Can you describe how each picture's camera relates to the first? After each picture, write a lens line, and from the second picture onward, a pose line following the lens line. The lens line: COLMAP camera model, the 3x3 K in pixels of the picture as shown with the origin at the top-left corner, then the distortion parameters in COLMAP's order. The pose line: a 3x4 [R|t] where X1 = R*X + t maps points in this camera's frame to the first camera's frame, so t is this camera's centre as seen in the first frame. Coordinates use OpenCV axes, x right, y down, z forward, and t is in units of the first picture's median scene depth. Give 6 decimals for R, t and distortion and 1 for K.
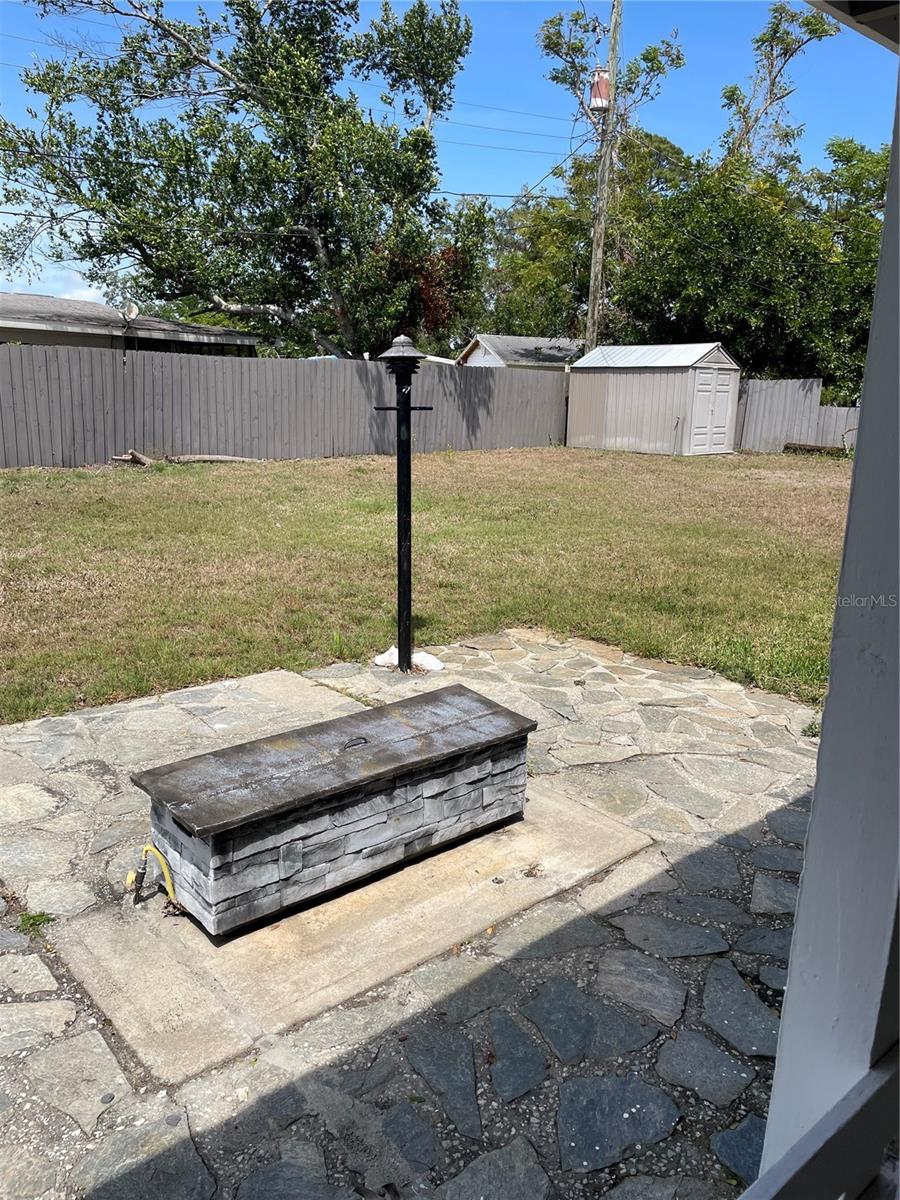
lens RADIAL K [[917.7, 0, 450.0], [0, 917.7, 600.0], [0, 0, 1]] dist [0.095253, -0.126447]
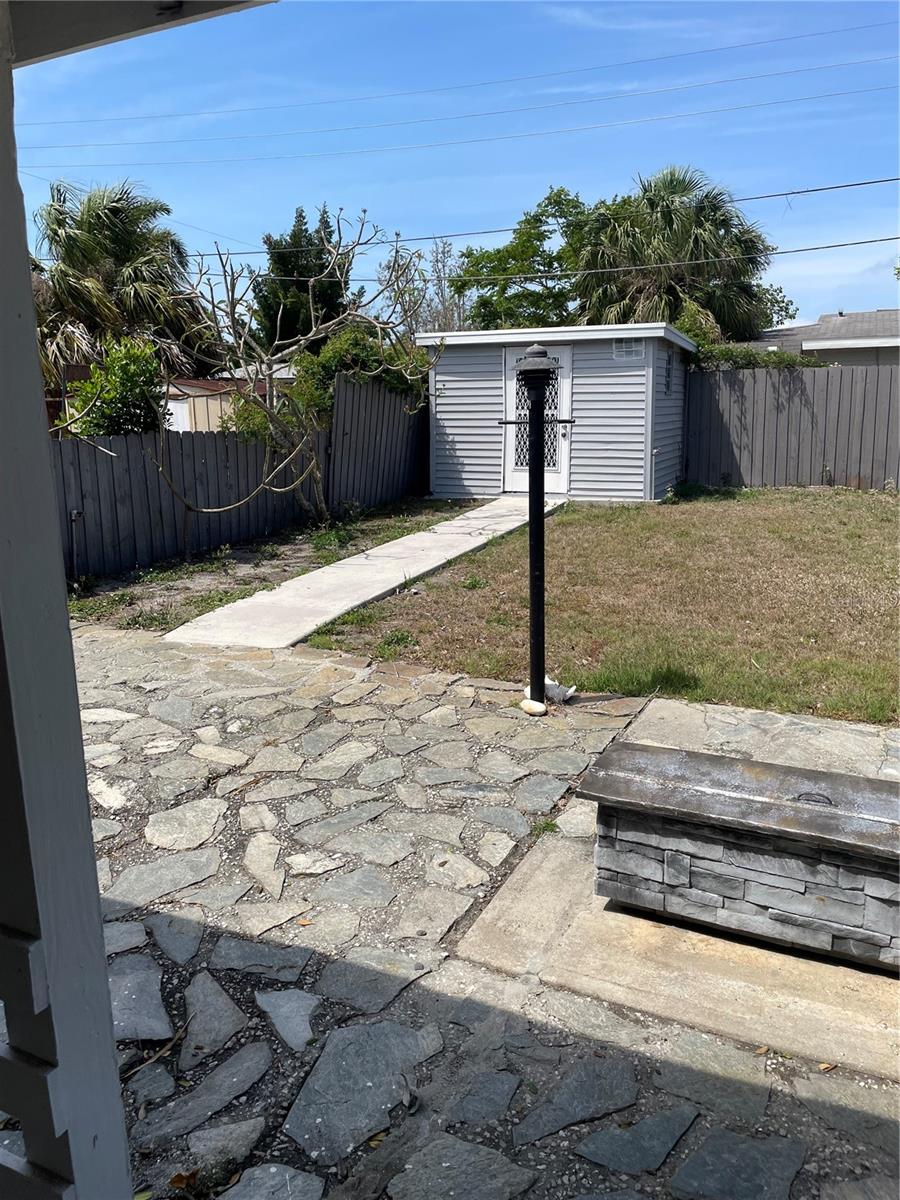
lens RADIAL K [[917.7, 0, 450.0], [0, 917.7, 600.0], [0, 0, 1]] dist [0.095253, -0.126447]
pose [[0.371912, 0.162825, -0.913876, 0.606689], [-0.184009, 0.977891, 0.099347, -0.060109], [0.909847, 0.131213, 0.393651, 0.339778]]
